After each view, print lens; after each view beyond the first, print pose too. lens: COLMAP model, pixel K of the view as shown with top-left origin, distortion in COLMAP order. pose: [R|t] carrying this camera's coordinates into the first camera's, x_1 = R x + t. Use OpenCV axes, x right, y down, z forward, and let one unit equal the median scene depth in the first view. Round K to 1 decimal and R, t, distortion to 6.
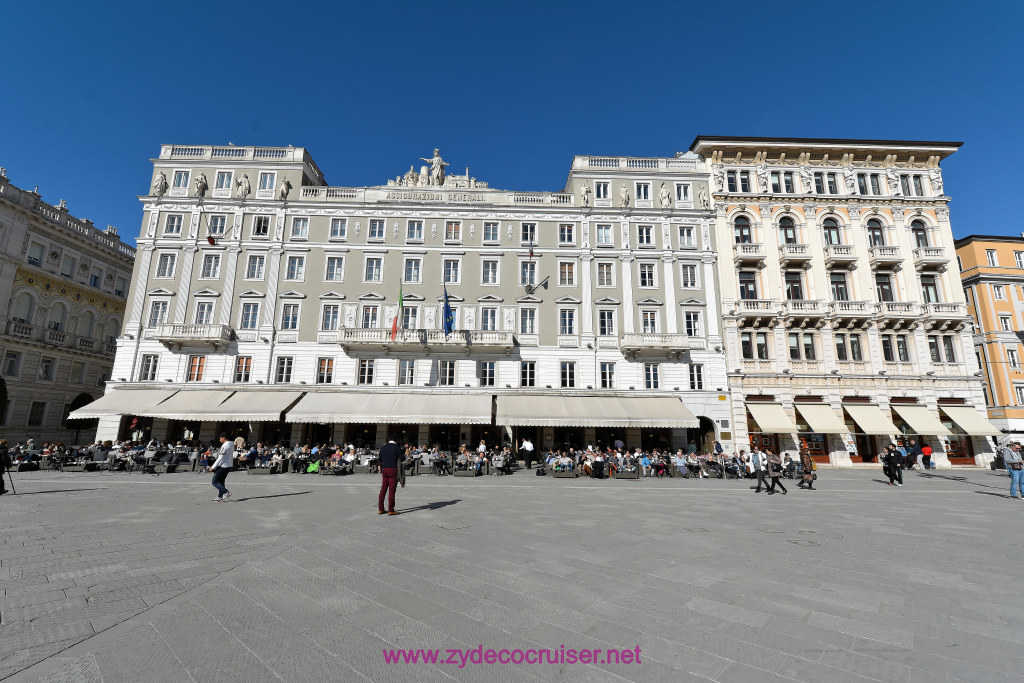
lens RADIAL K [[445.5, 0, 506.7], [0, 445.5, 344.6], [0, 0, 1]] dist [0.008002, -0.004408]
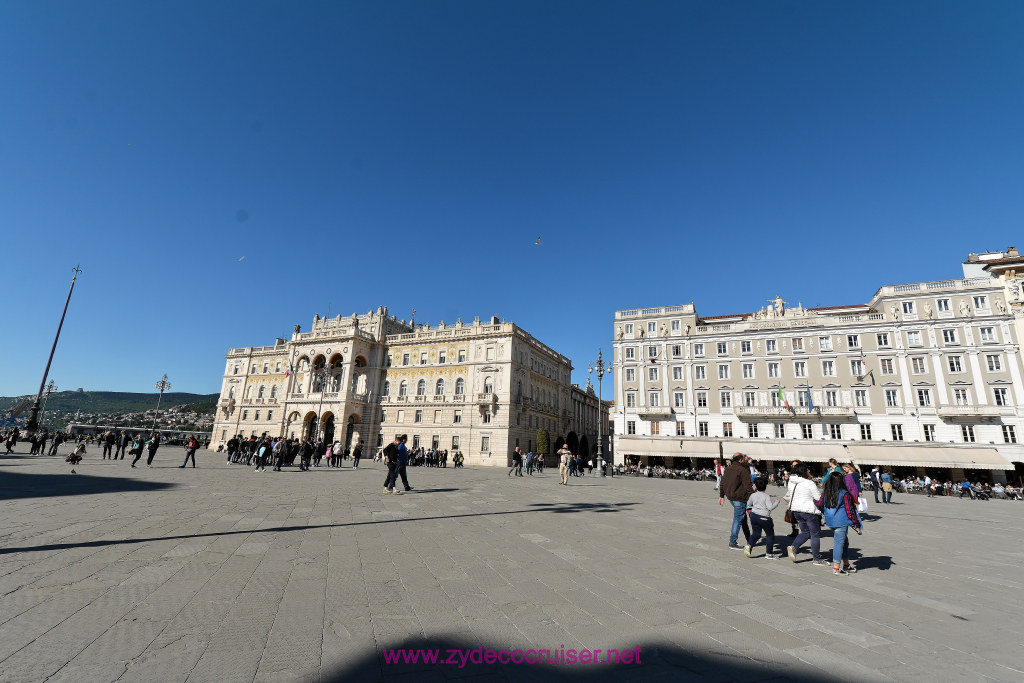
lens RADIAL K [[445.5, 0, 509.4], [0, 445.5, 345.2], [0, 0, 1]] dist [0.008002, -0.004408]
pose [[0.893847, -0.080766, -0.441037, -0.364133], [0.055839, 0.996036, -0.069234, -0.205923], [0.444881, 0.037257, 0.894814, -1.033119]]
